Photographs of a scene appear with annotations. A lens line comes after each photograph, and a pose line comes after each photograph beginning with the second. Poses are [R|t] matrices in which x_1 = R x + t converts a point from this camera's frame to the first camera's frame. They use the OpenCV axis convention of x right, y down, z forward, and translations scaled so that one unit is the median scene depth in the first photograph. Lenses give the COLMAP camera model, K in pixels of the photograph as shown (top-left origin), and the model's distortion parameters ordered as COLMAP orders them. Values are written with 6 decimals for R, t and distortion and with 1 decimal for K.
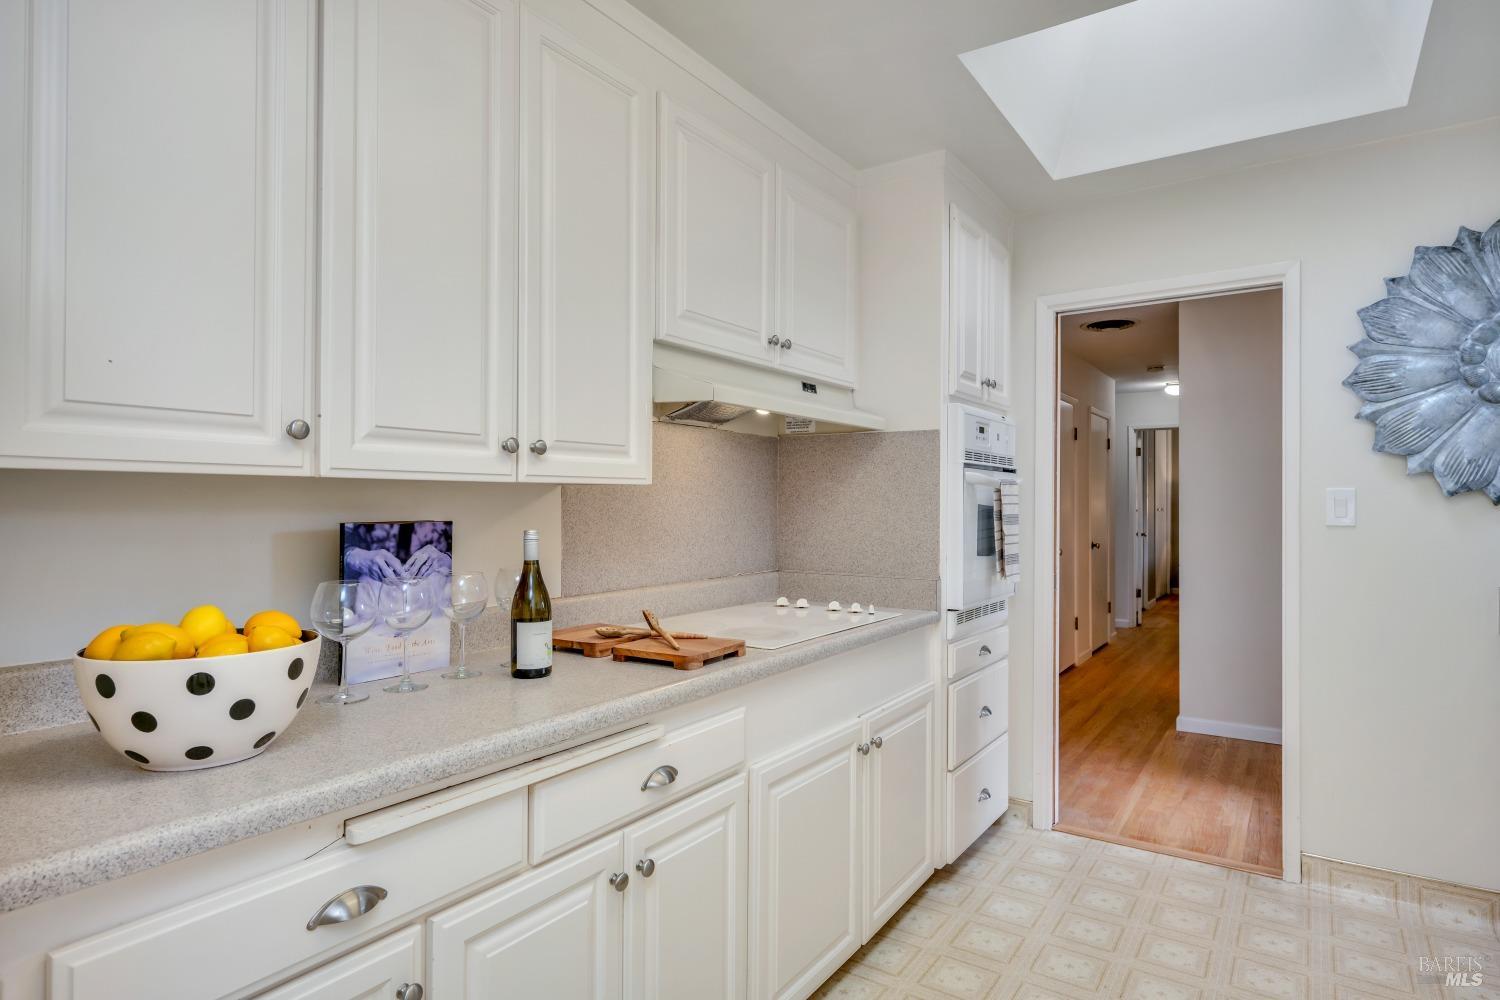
lens RADIAL K [[822.0, 0, 774.9], [0, 822.0, 517.9], [0, 0, 1]] dist [-0.001214, -0.000142]
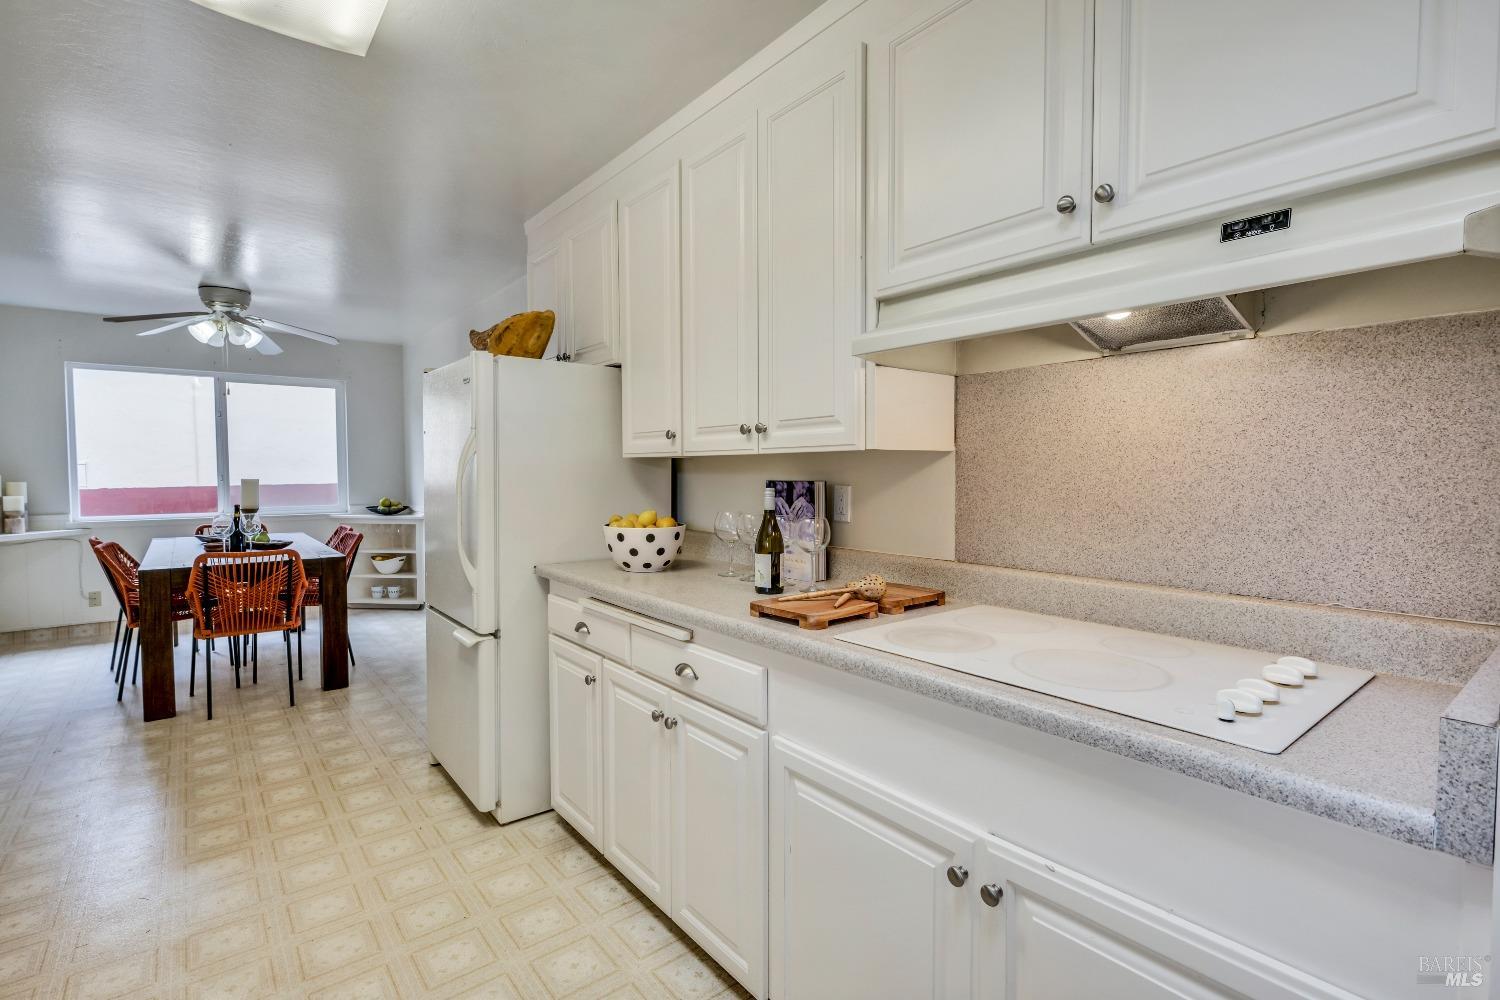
lens RADIAL K [[772.4, 0, 750.0], [0, 772.4, 493.8], [0, 0, 1]] dist [0.000553, 0.000055]
pose [[-0.356579, 0.028408, -0.933833, 0.656142], [-0.015058, 0.999233, 0.036147, -0.015486], [0.934144, 0.026951, -0.355878, 1.011913]]
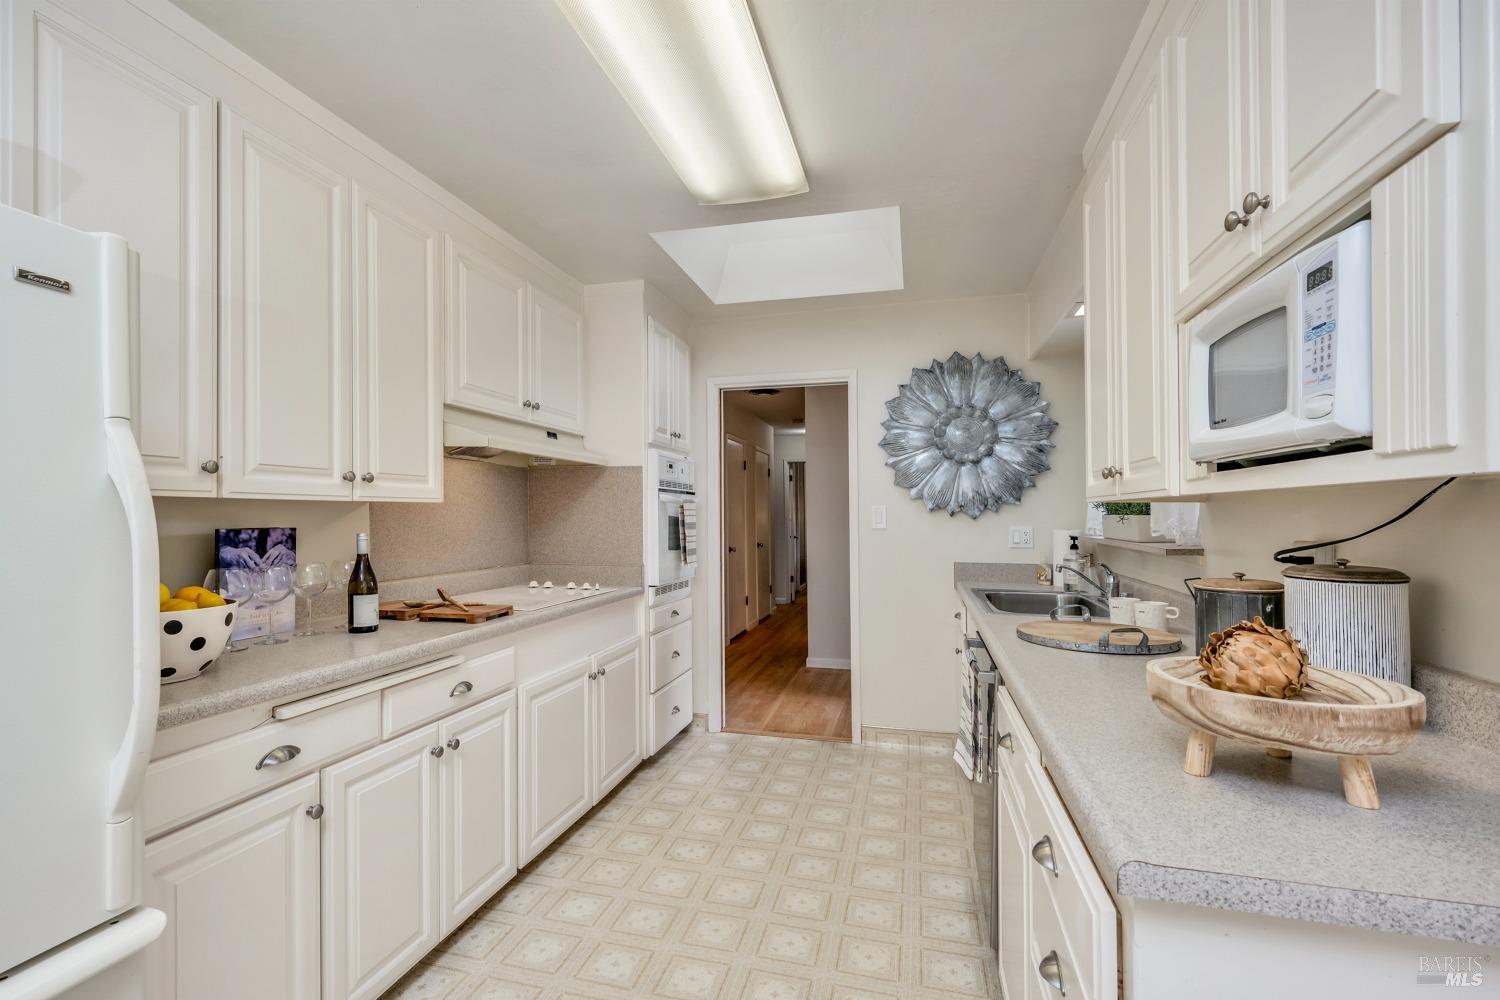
lens RADIAL K [[674.5, 0, 746.2], [0, 674.5, 541.8], [0, 0, 1]] dist [-0.000416, -0.000106]
pose [[0.945090, -0.012564, 0.326569, -0.027893], [0.005354, 0.999722, 0.022967, 0.004123], [-0.326767, -0.019957, 0.944894, -0.263452]]
